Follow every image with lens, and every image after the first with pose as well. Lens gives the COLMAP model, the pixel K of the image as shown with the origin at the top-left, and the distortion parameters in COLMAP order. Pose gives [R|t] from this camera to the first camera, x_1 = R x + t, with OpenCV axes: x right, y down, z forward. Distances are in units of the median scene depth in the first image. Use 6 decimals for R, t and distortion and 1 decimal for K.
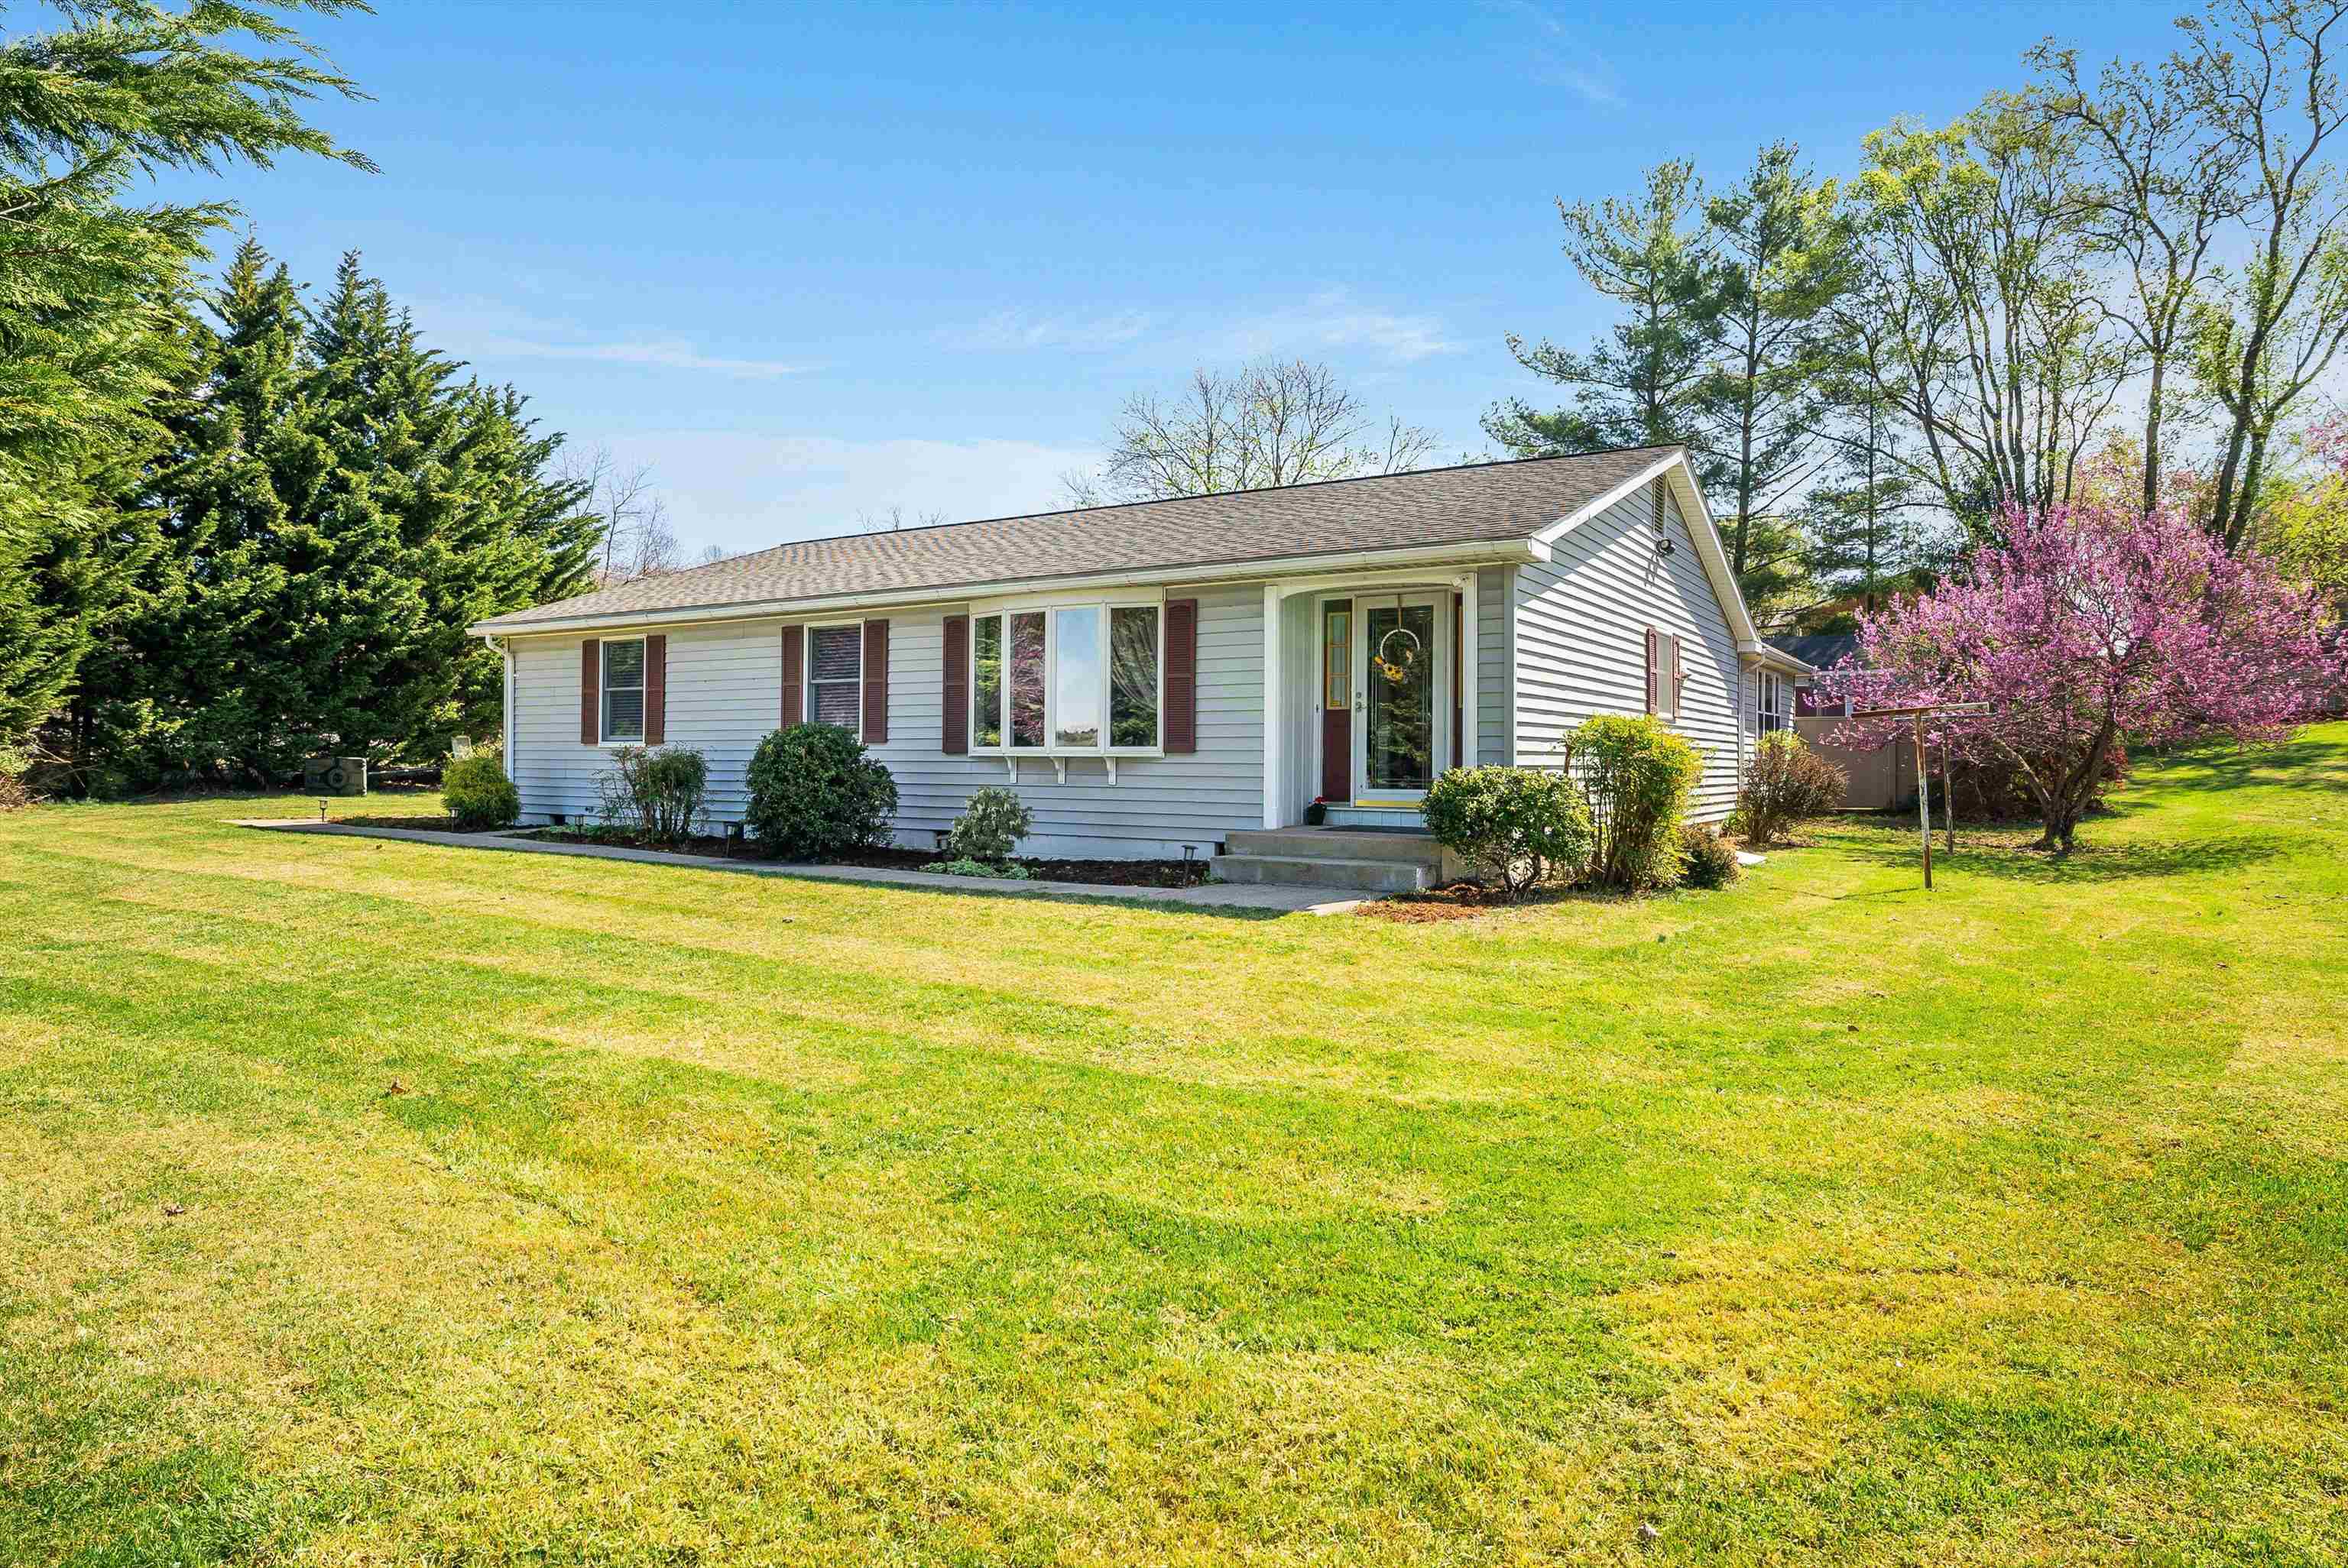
lens RADIAL K [[1351.8, 0, 1210.8], [0, 1351.8, 756.9], [0, 0, 1]] dist [-0.000839, 0.000659]
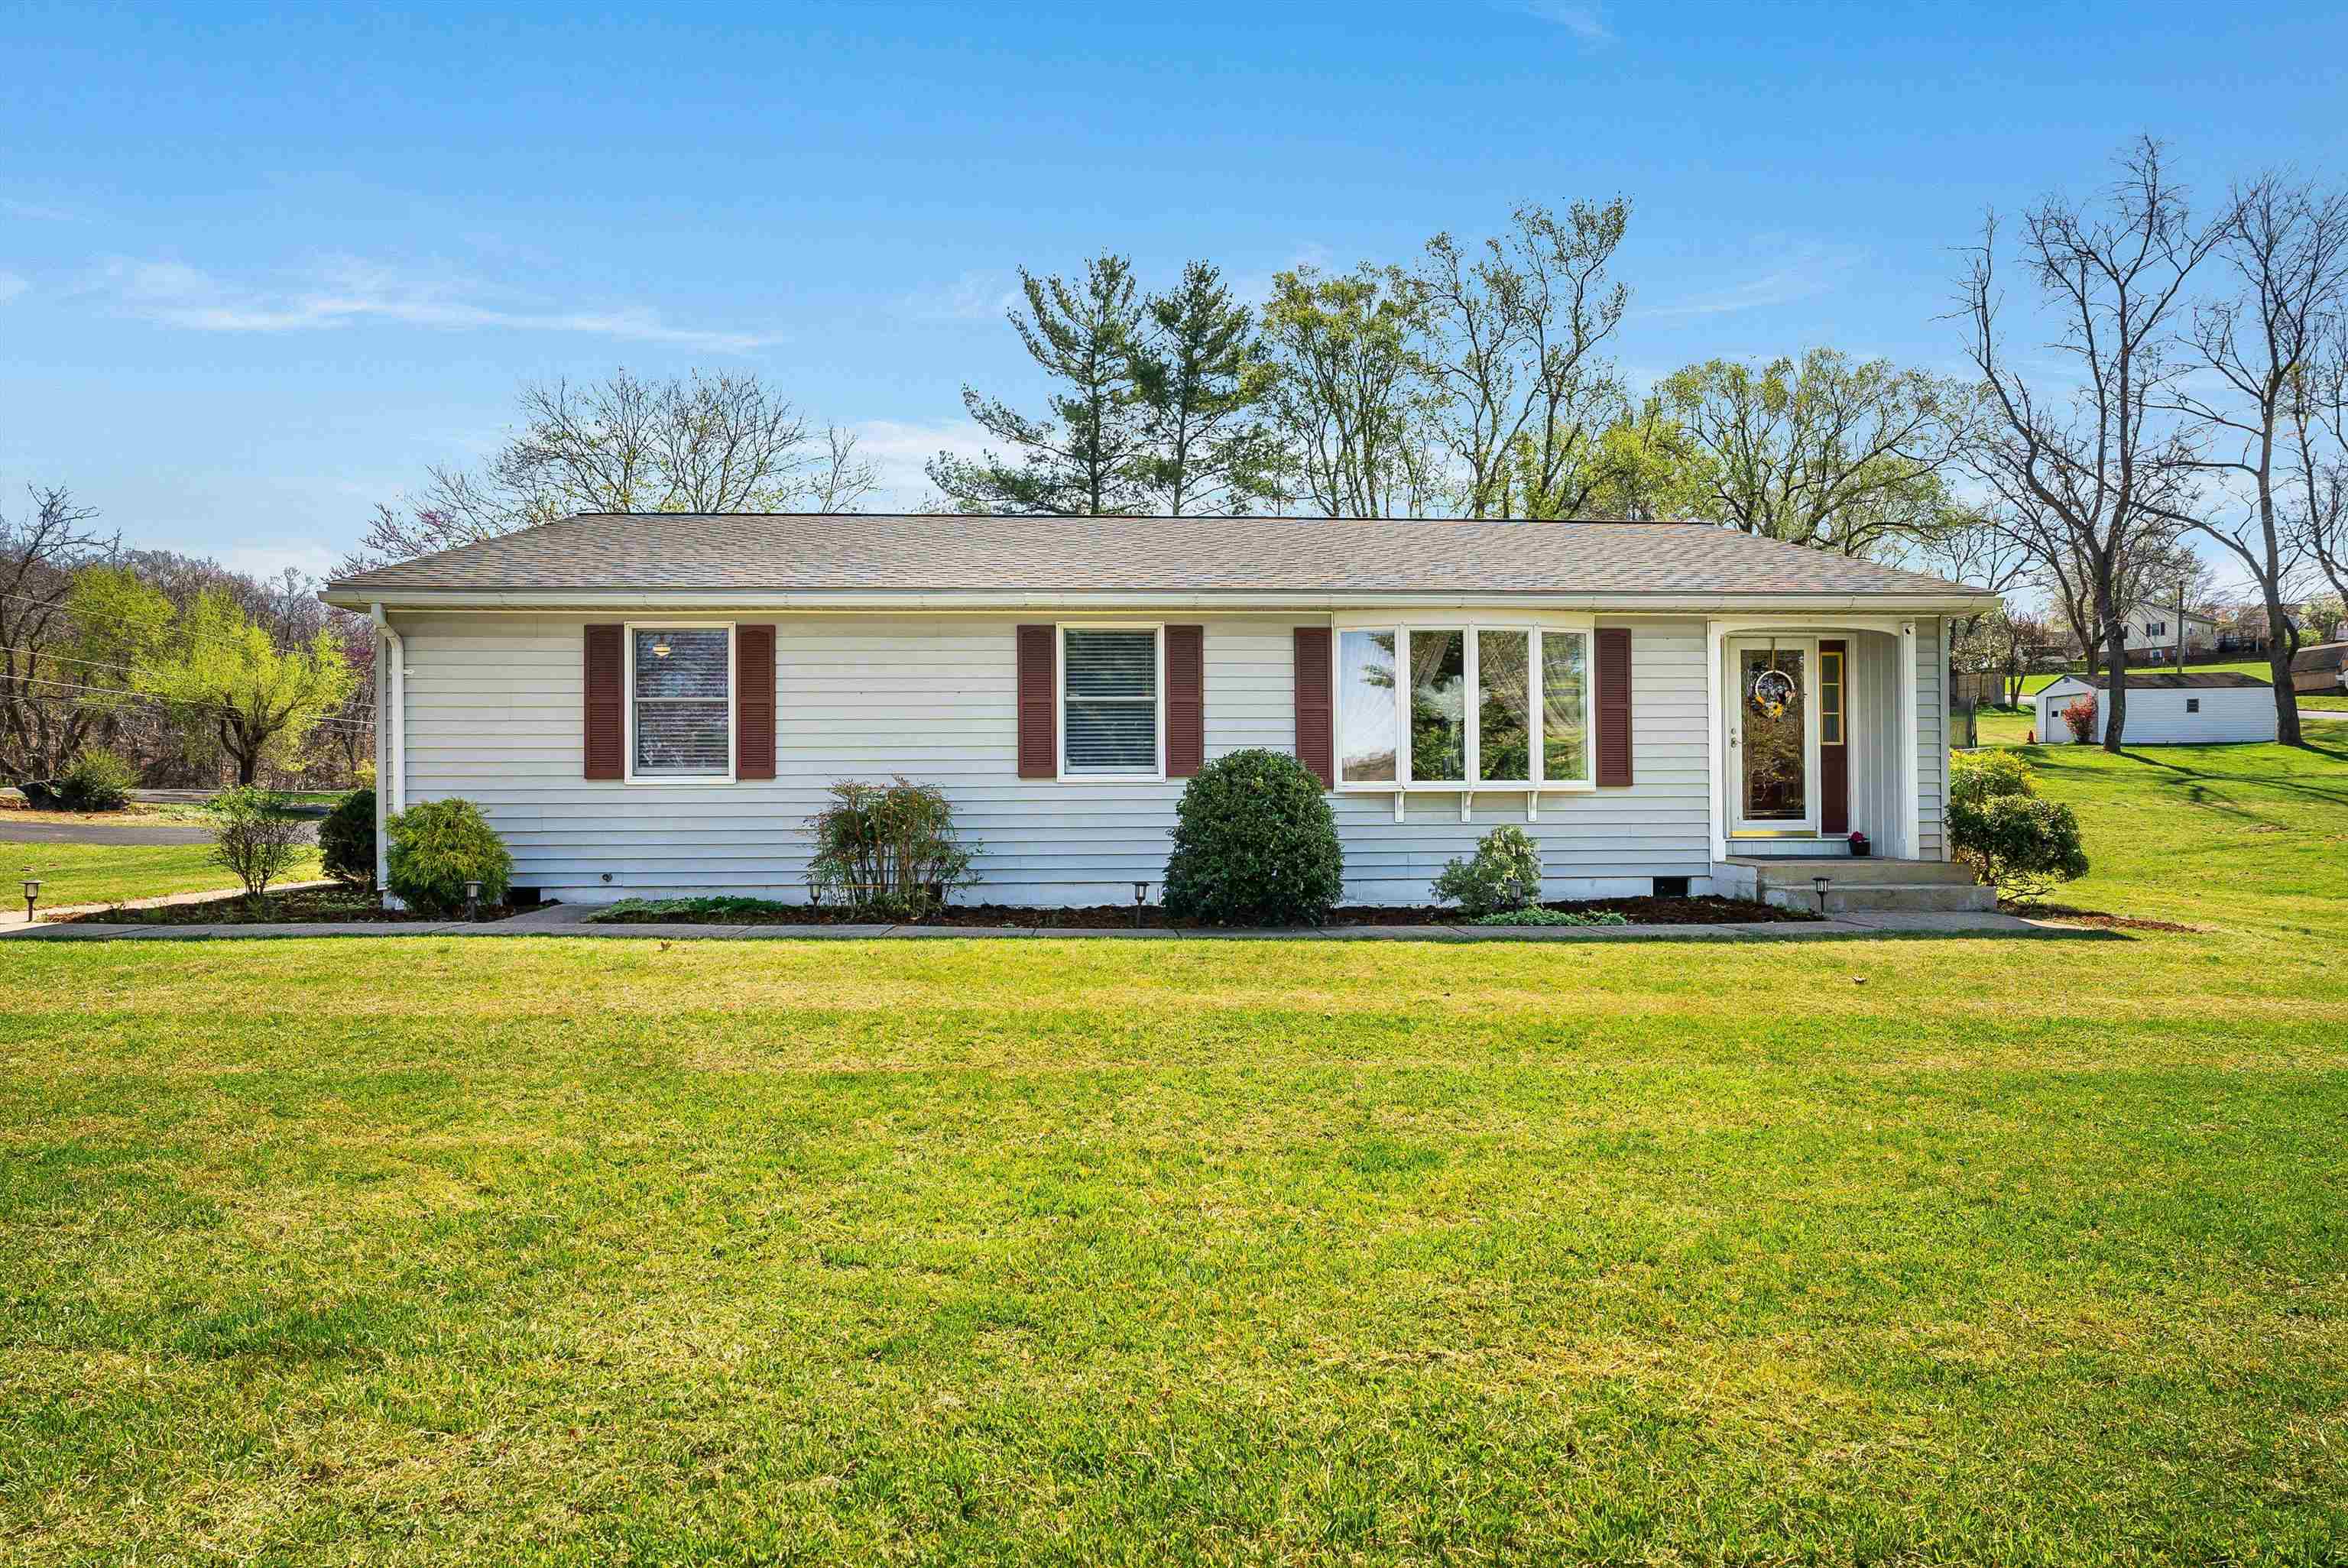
lens RADIAL K [[1308.8, 0, 1198.9], [0, 1308.8, 796.5], [0, 0, 1]] dist [-0.021201, 0.046169]
pose [[0.817769, -0.003275, 0.575538, -0.781446], [0.008510, 0.999943, -0.006402, 0.007598], [-0.575484, 0.010133, 0.817750, 0.395270]]
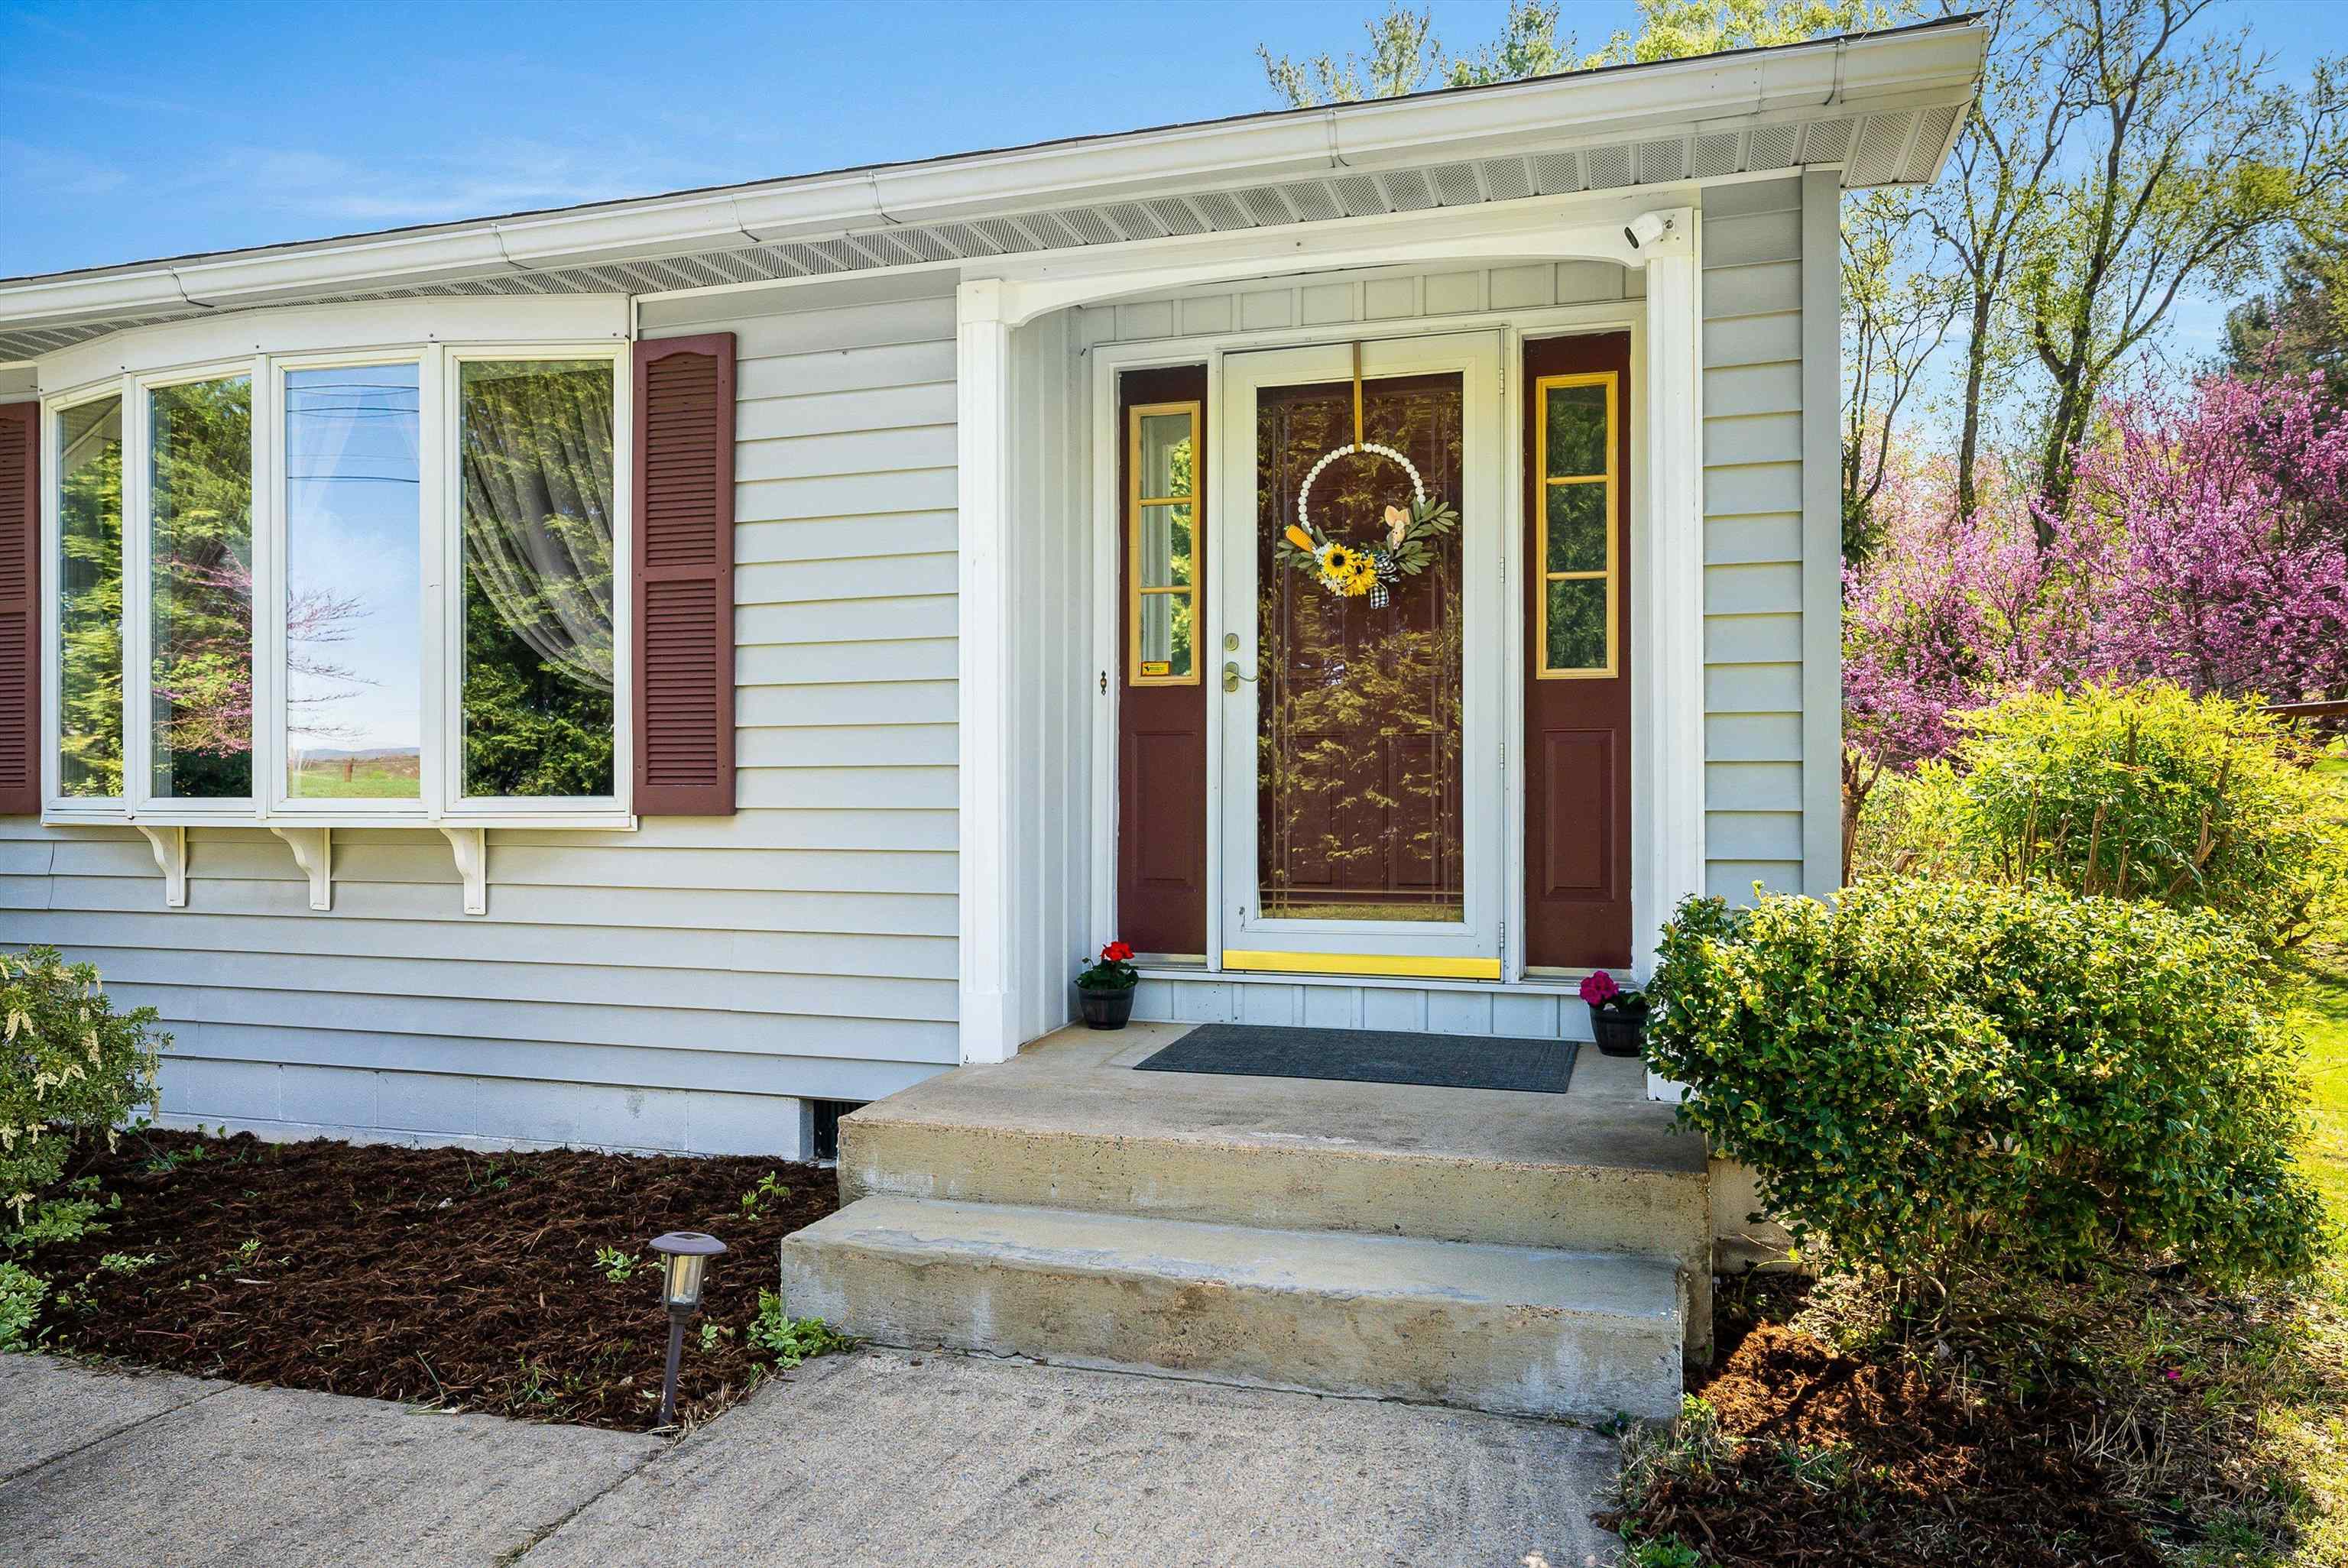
lens RADIAL K [[1591.2, 0, 1184.0], [0, 1591.2, 815.6], [0, 0, 1]] dist [0.004852, 0.001525]
pose [[0.972153, -0.010476, 0.234113, 0.003318], [0.005778, 0.999768, 0.020745, -0.010021], [-0.234276, -0.018814, 0.971988, 0.590110]]
